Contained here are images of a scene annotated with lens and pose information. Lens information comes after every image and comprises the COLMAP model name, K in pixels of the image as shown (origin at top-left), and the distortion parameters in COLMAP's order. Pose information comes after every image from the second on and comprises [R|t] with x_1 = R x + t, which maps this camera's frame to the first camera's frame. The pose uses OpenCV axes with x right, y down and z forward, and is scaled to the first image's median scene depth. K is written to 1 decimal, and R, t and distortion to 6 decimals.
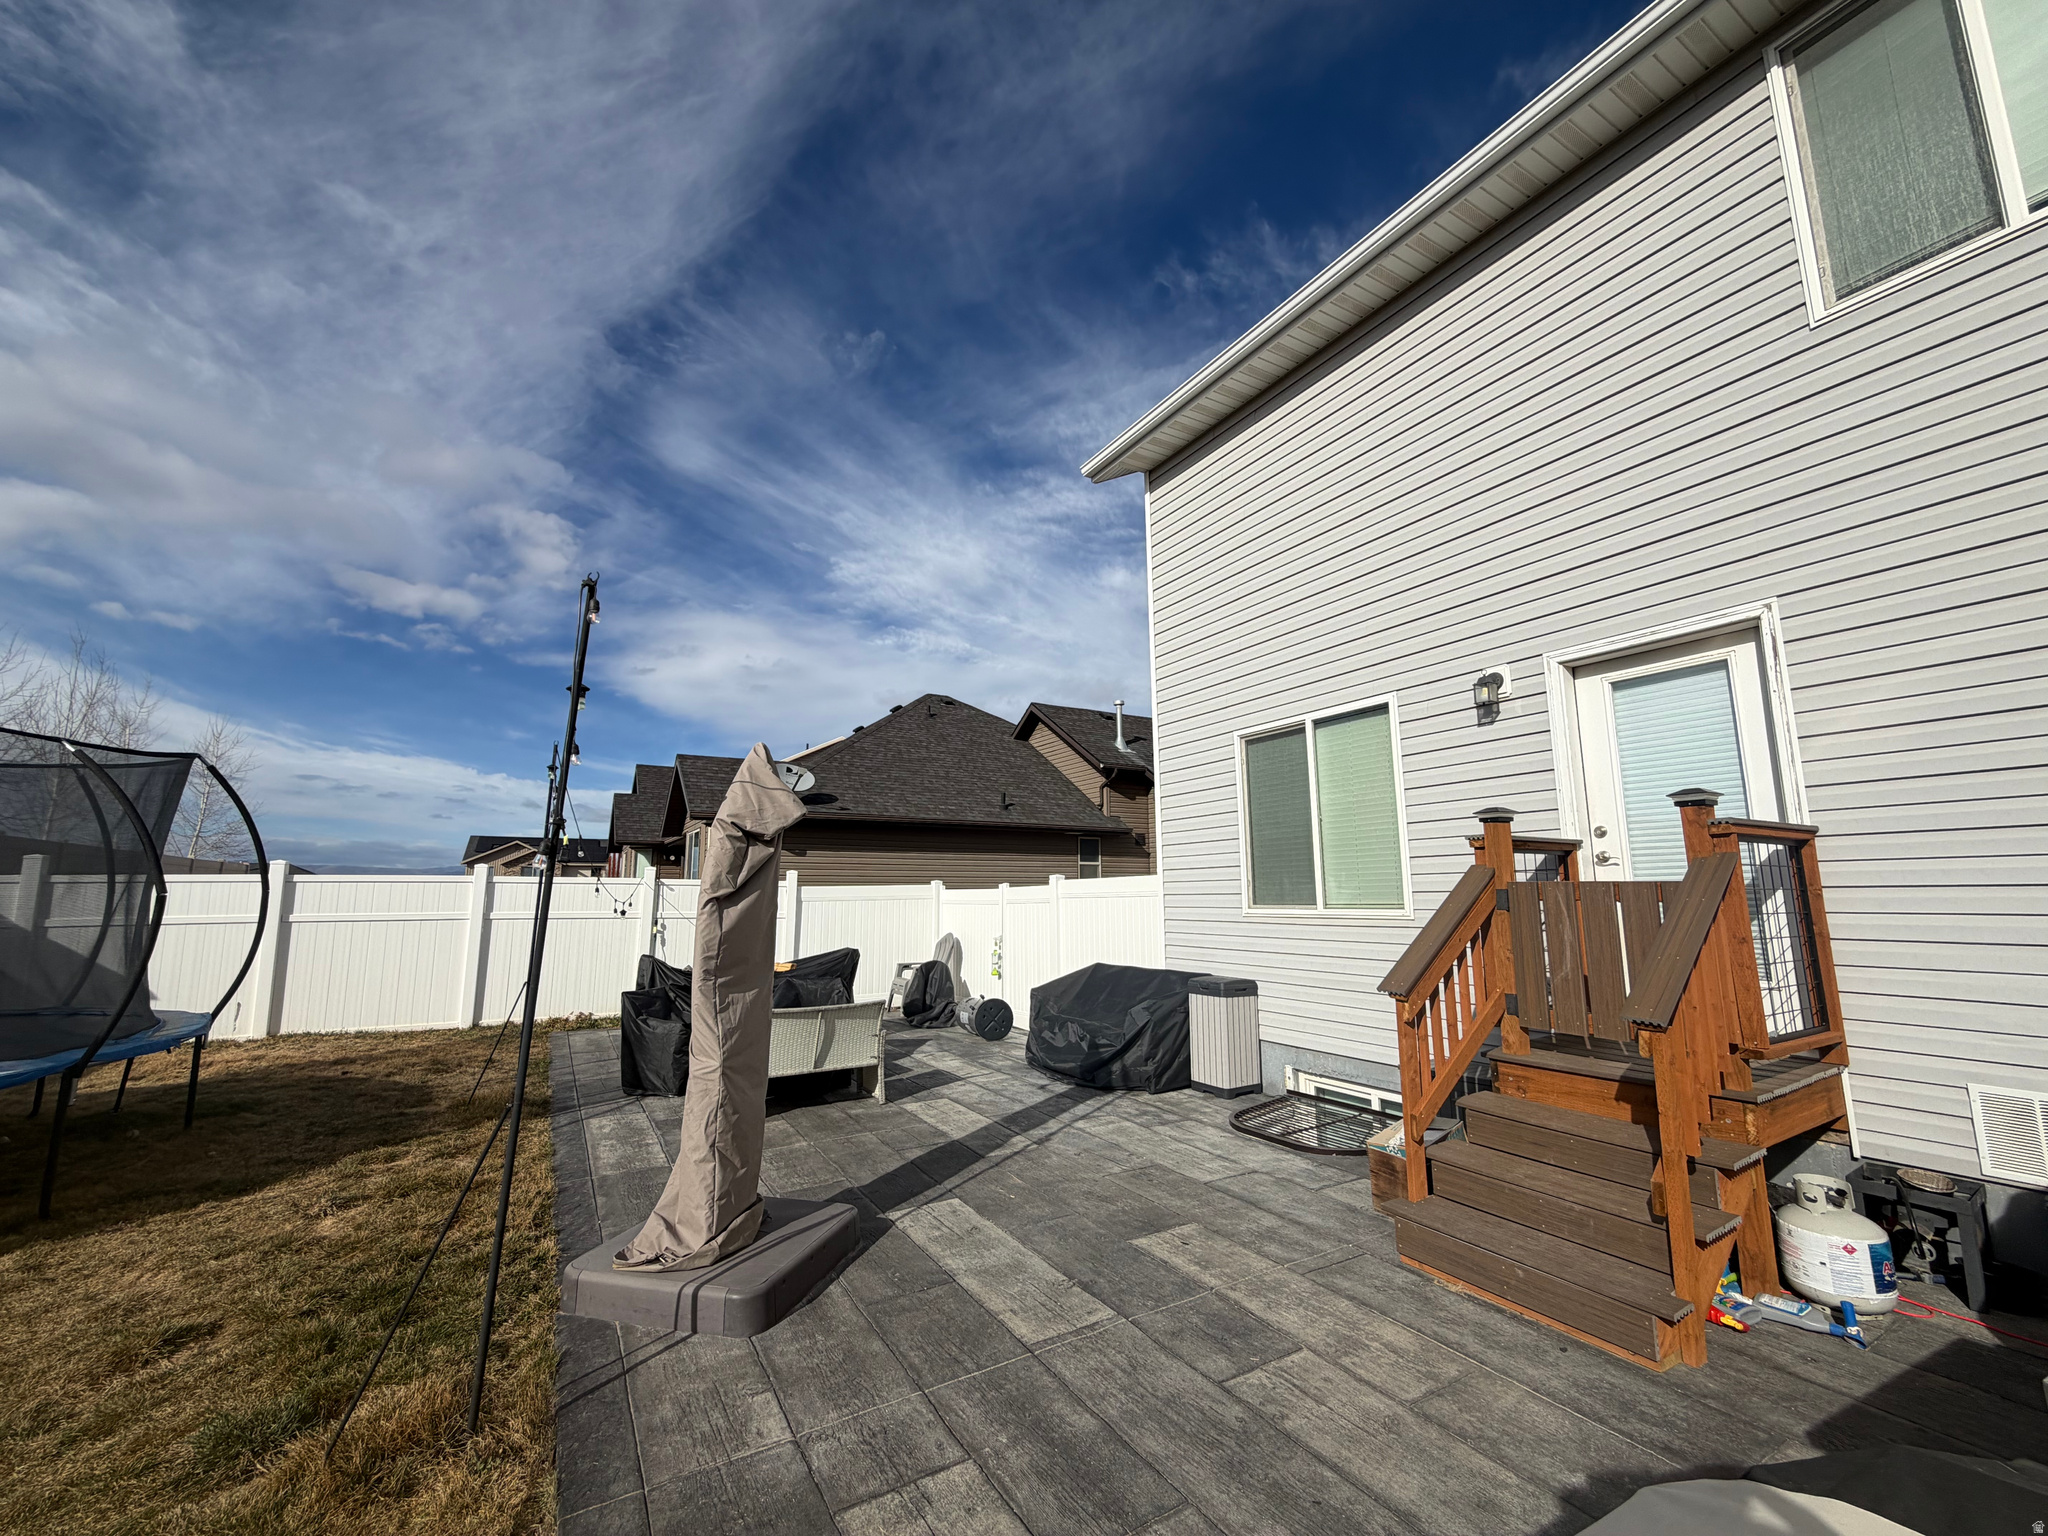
lens RADIAL K [[816.2, 0, 1019.0], [0, 816.2, 773.3], [0, 0, 1]] dist [0.001467, -0.000239]
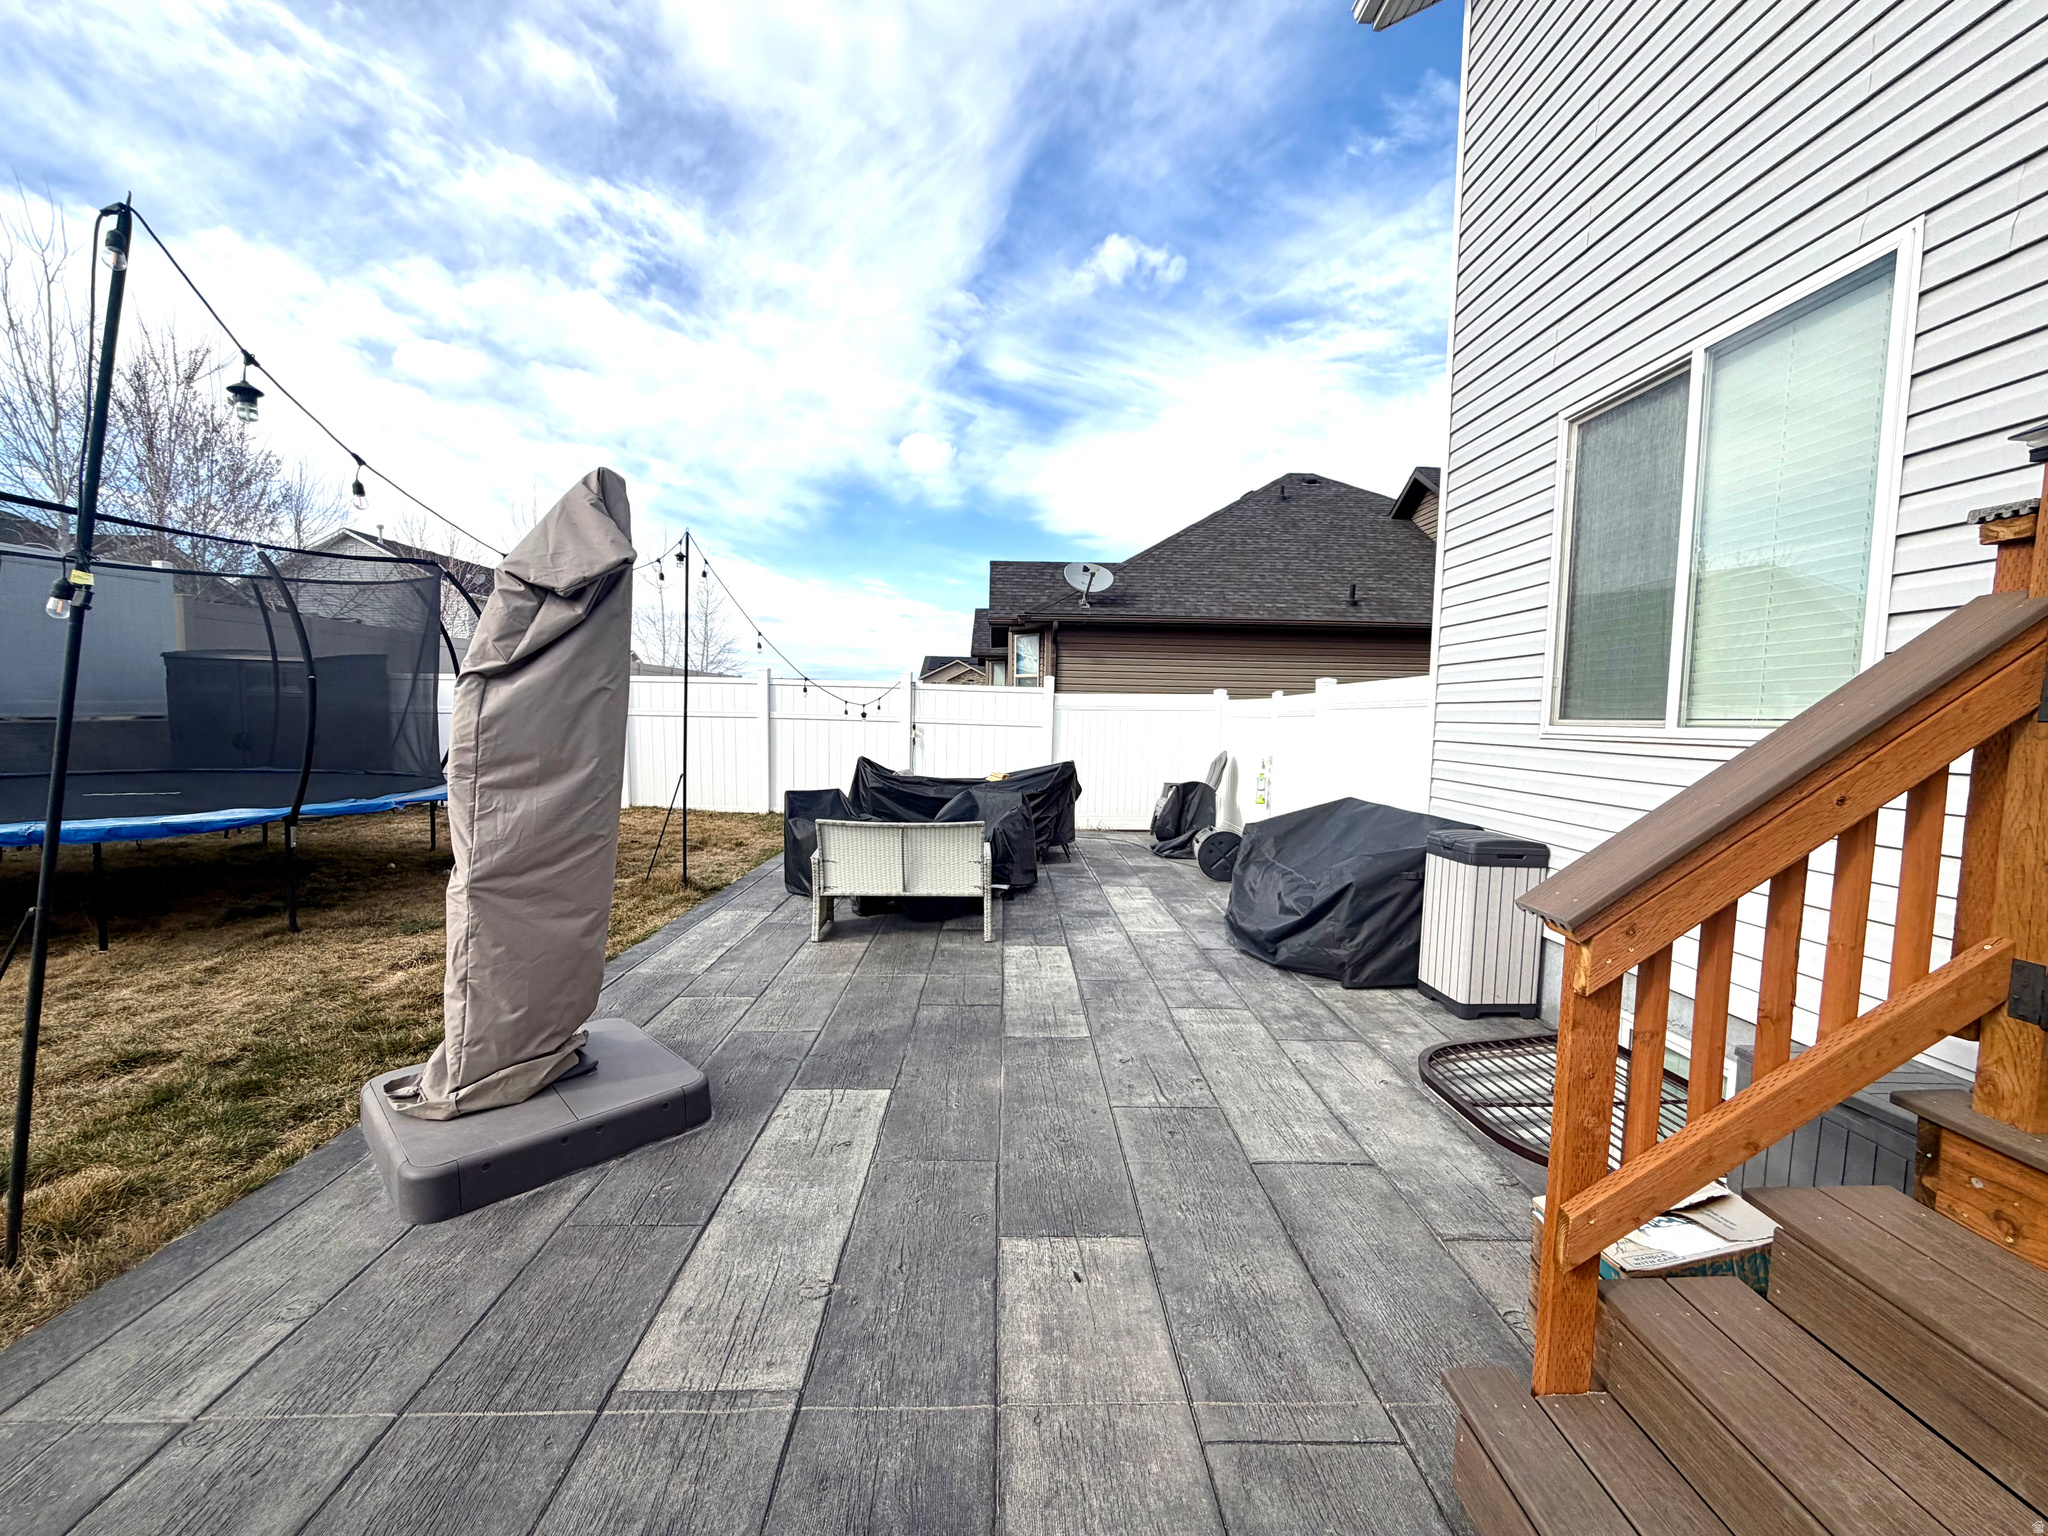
lens RADIAL K [[816.2, 0, 1019.0], [0, 816.2, 773.3], [0, 0, 1]] dist [0.001467, -0.000239]
pose [[0.875679, 0.058235, -0.479369, 0.345538], [0.048200, 0.977203, 0.206762, 0.088984], [0.480482, -0.204163, 0.852910, 0.460710]]
